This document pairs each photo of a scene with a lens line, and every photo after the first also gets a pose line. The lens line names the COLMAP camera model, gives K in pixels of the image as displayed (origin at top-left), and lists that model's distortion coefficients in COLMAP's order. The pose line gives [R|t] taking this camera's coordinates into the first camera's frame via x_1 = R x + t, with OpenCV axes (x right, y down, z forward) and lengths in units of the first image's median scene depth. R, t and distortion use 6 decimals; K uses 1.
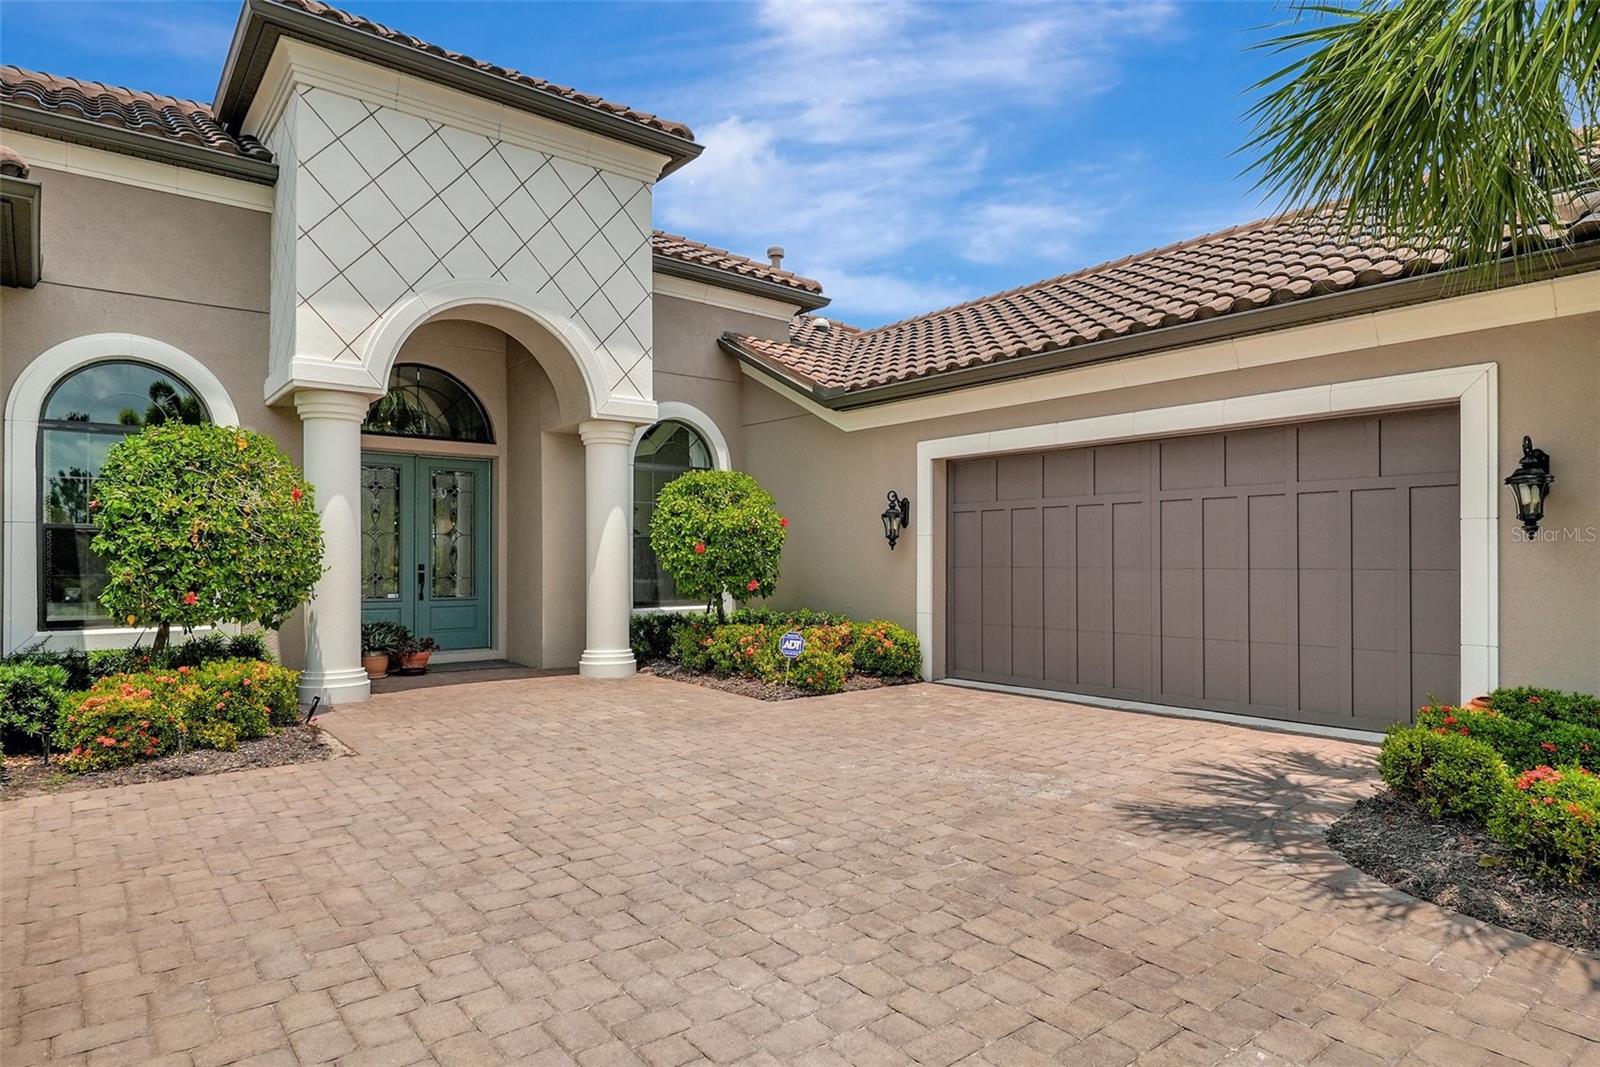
lens RADIAL K [[920.3, 0, 797.8], [0, 920.3, 539.5], [0, 0, 1]] dist [0.000416, -0.004158]
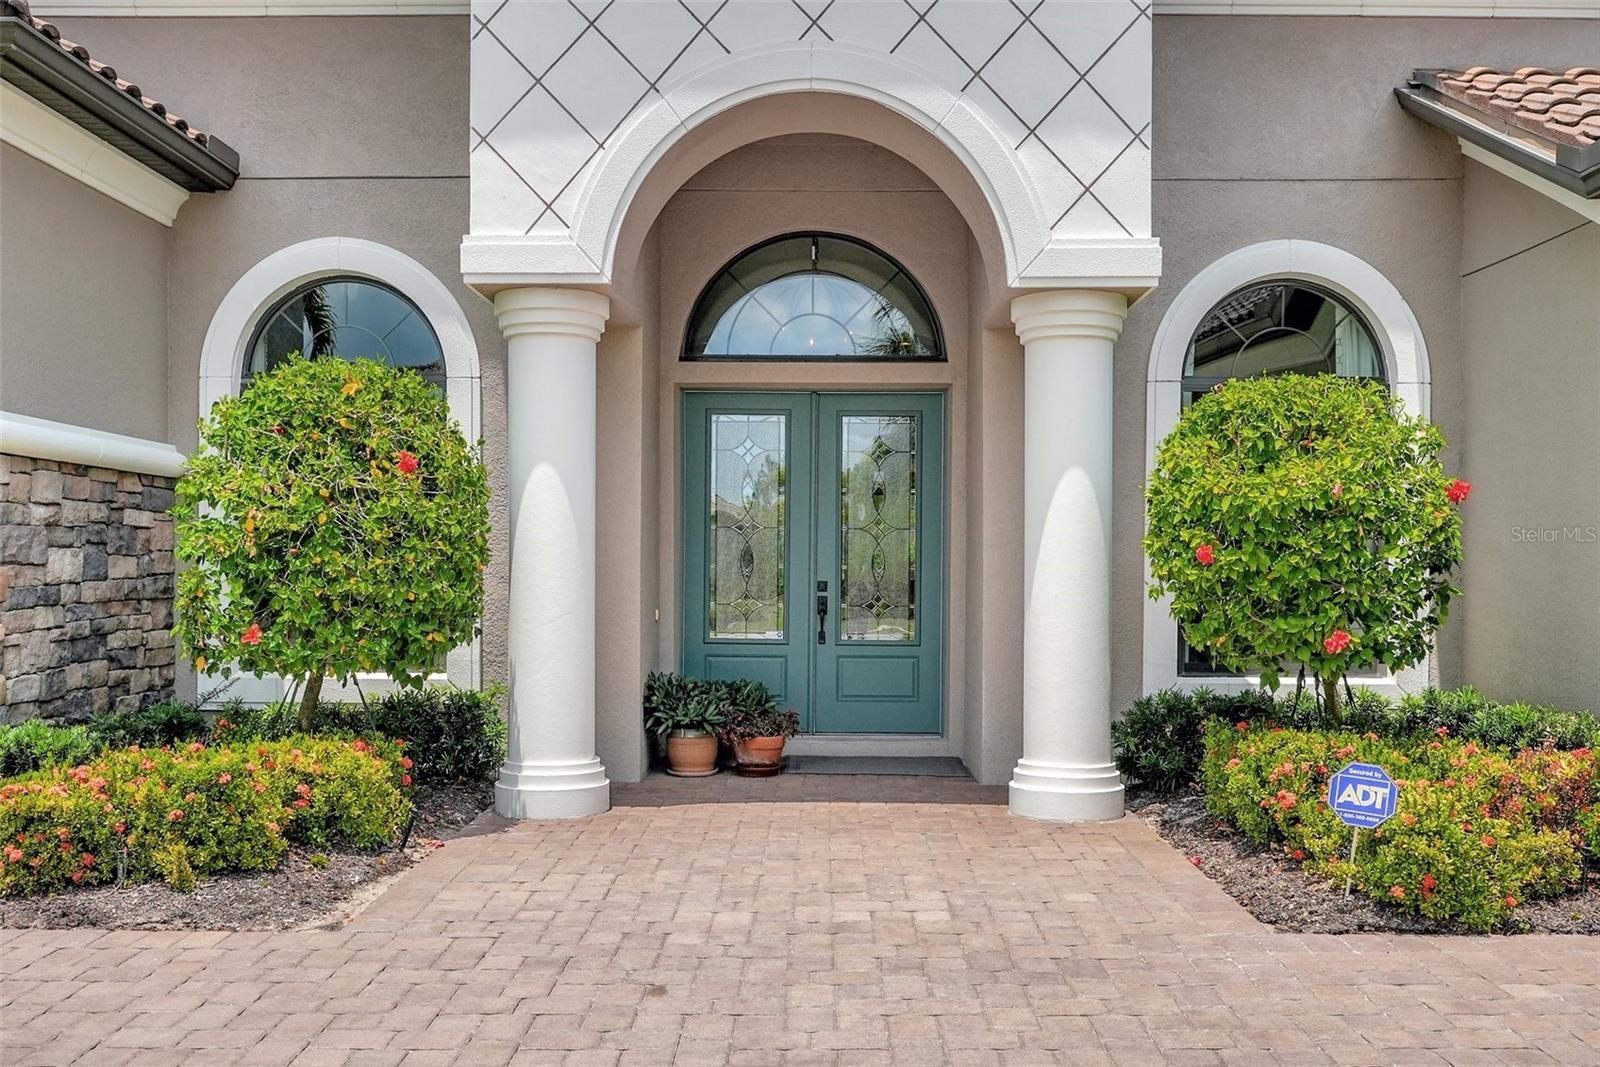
lens RADIAL K [[1492.9, 0, 804.9], [0, 1492.9, 546.5], [0, 0, 1]] dist [-0.002154, 0.000000]
pose [[0.769282, -0.003043, -0.638903, 0.195915], [0.007492, 0.999963, 0.004259, 0.001721], [0.638866, -0.008063, 0.769276, 0.309431]]
